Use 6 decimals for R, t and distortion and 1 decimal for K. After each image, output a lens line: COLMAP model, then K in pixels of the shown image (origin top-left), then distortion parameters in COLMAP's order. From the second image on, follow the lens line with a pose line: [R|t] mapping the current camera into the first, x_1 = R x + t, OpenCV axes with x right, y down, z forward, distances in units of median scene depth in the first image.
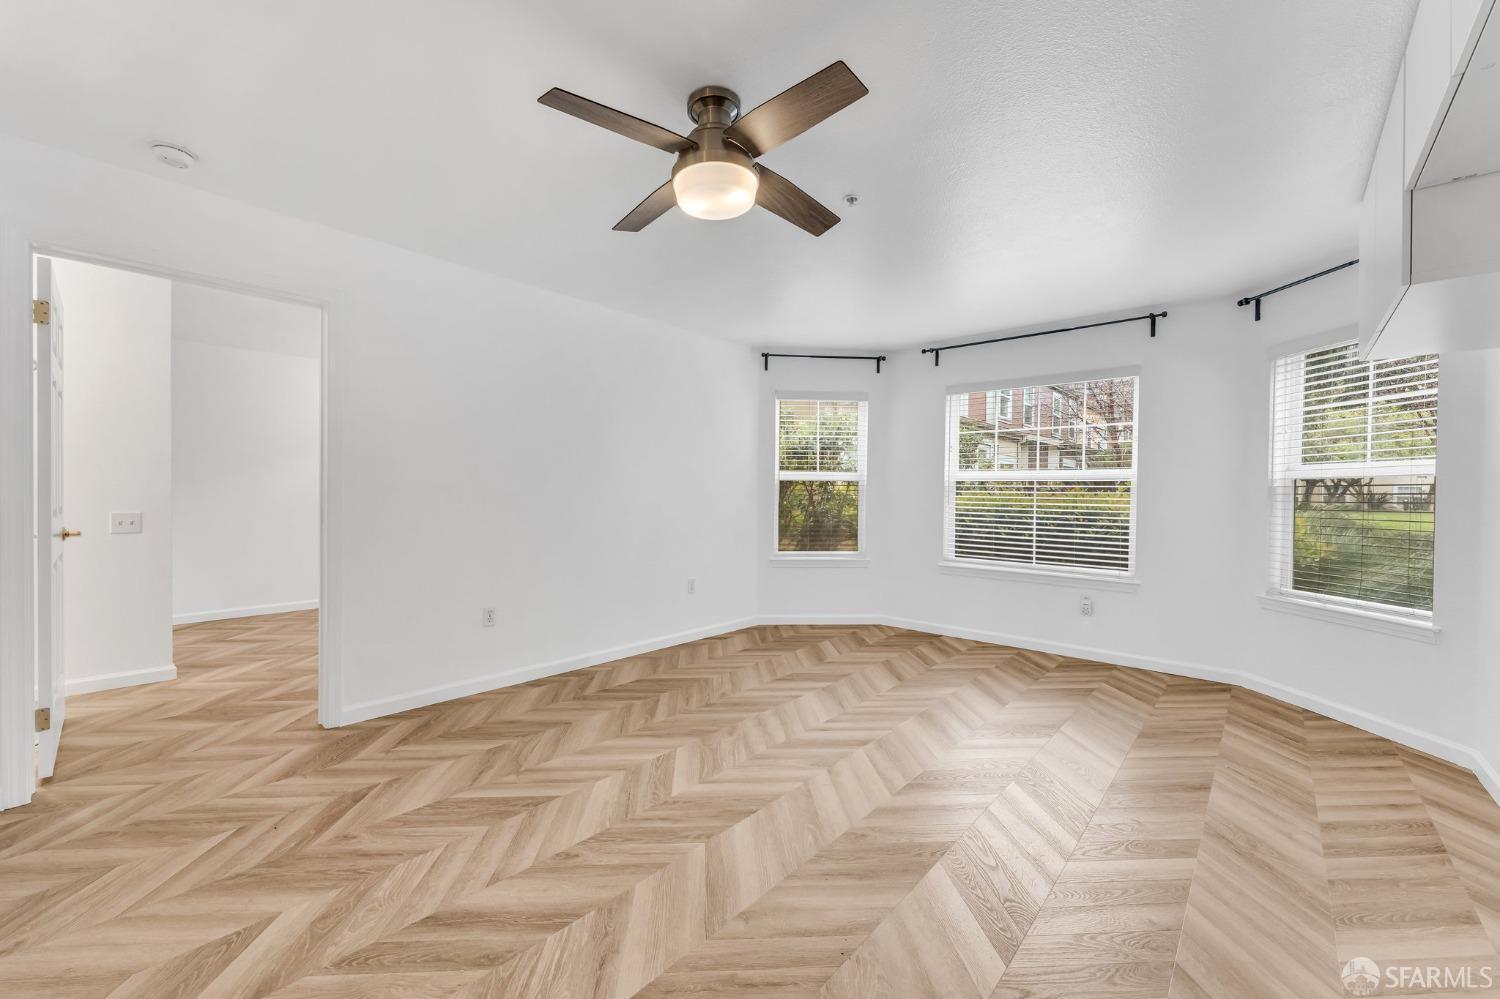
lens RADIAL K [[596.8, 0, 750.0], [0, 596.8, 499.5], [0, 0, 1]] dist [-0.002535, -0.000496]
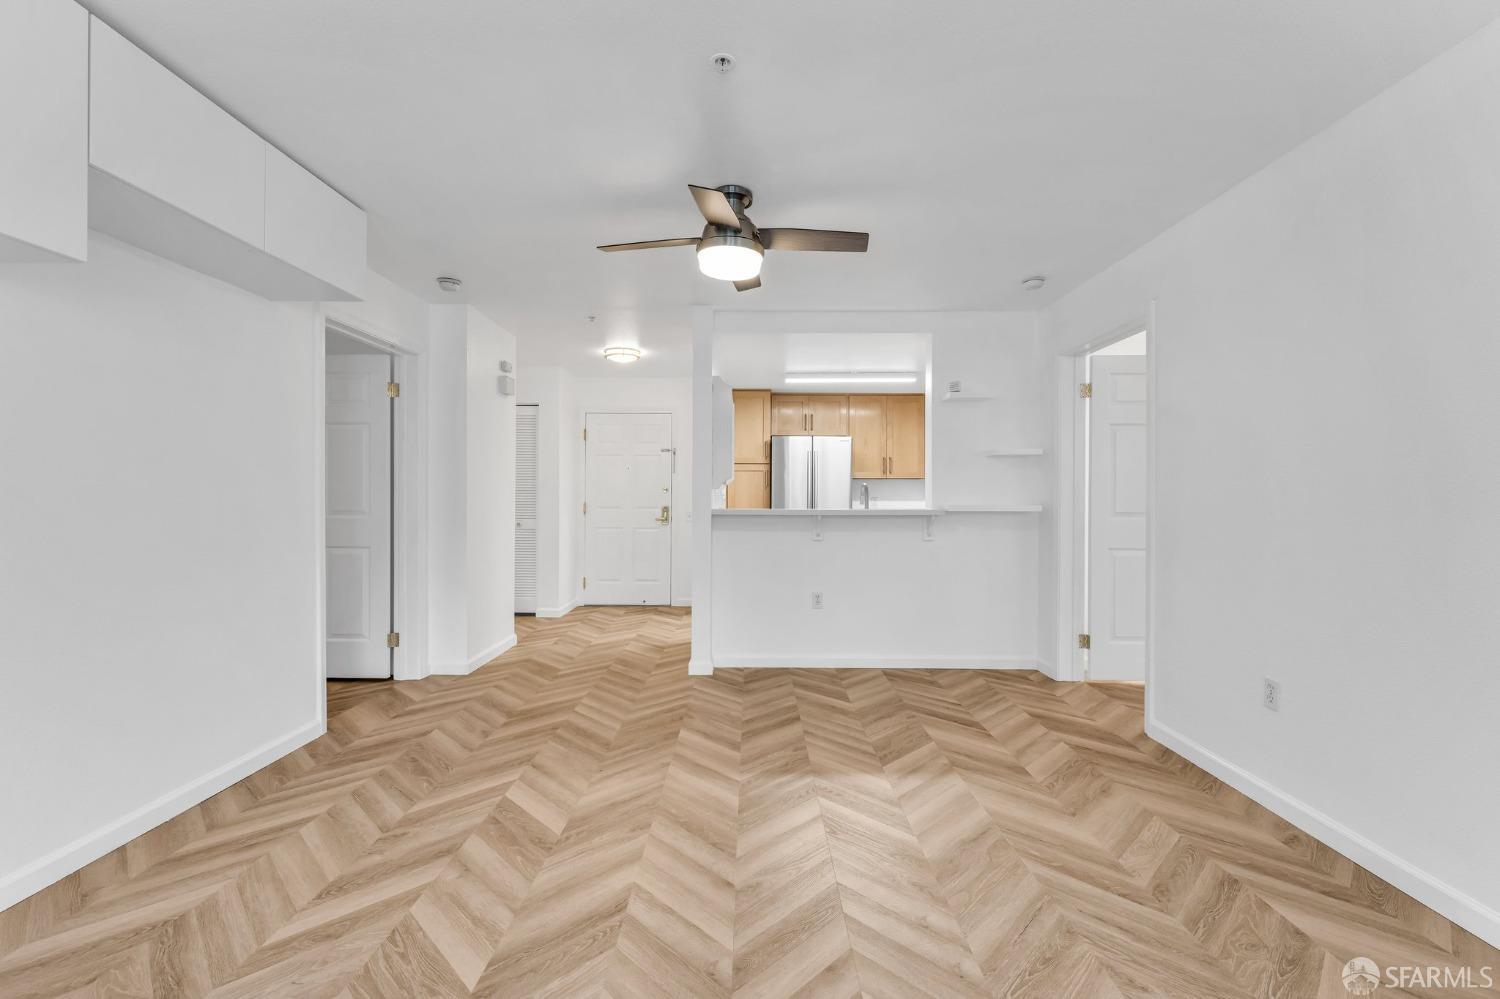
lens RADIAL K [[640.8, 0, 730.0], [0, 640.8, 497.9], [0, 0, 1]] dist [-0.002796, -0.000382]
pose [[-0.769234, -0.009076, -0.638902, 0.670214], [-0.014888, 0.999882, 0.003721, -0.015736], [0.638793, 0.012375, -0.769279, 1.685518]]
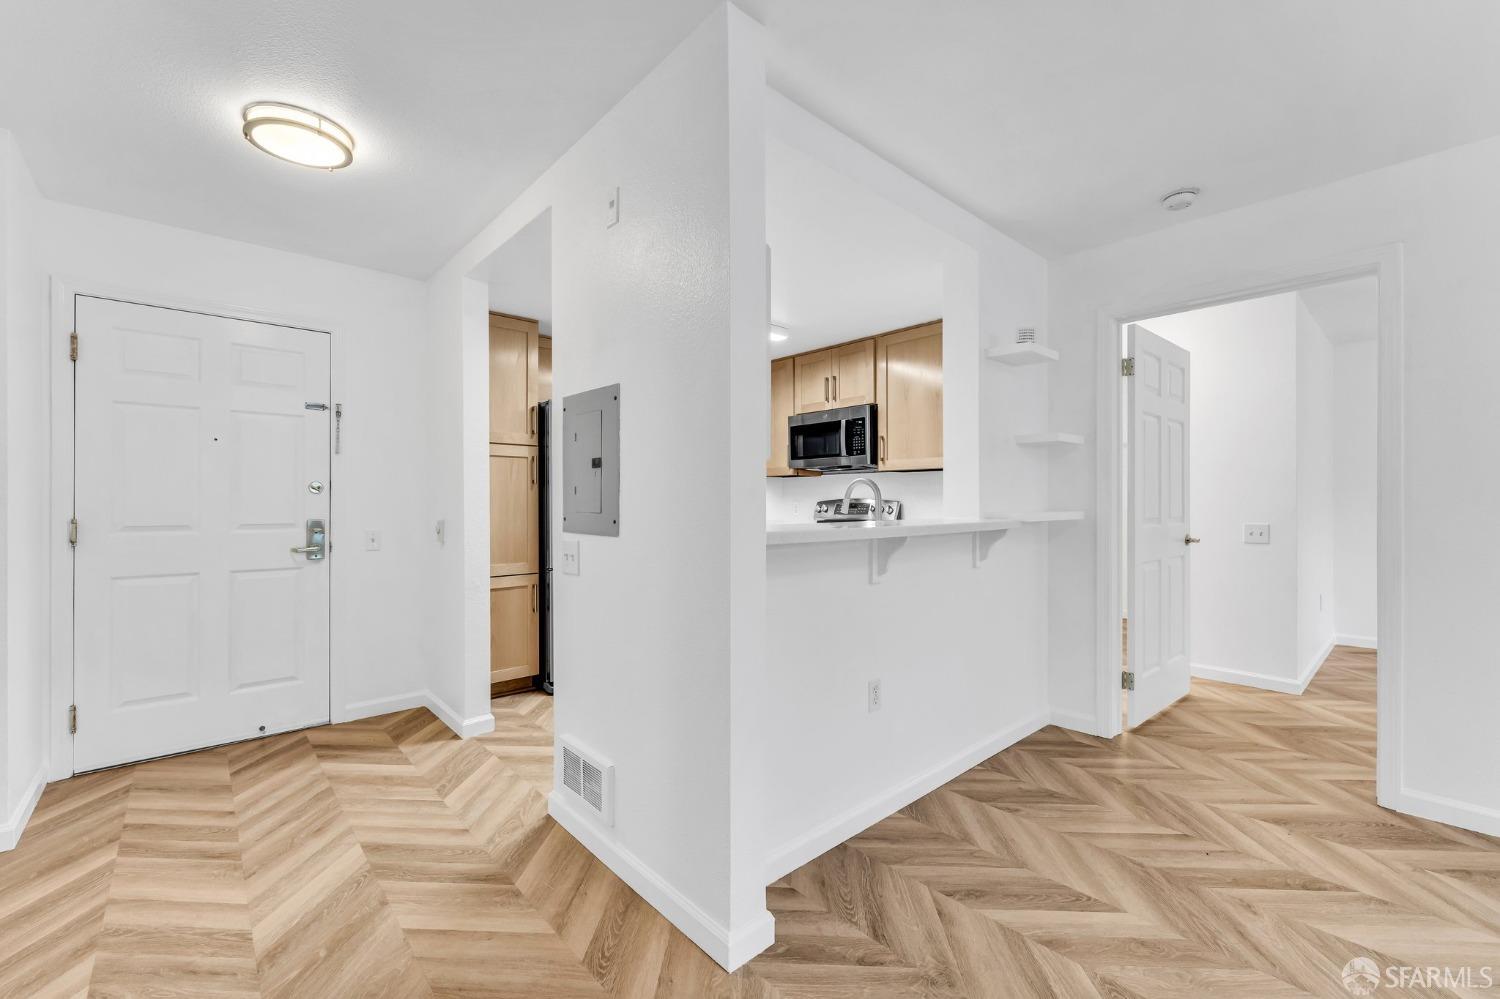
lens RADIAL K [[619.9, 0, 737.6], [0, 619.9, 498.9], [0, 0, 1]] dist [-0.002201, -0.000207]
pose [[-0.129191, -0.013726, -0.991525, 0.258551], [-0.007658, 0.999888, -0.012844, -0.002432], [0.991590, 0.005934, -0.129282, 0.321976]]
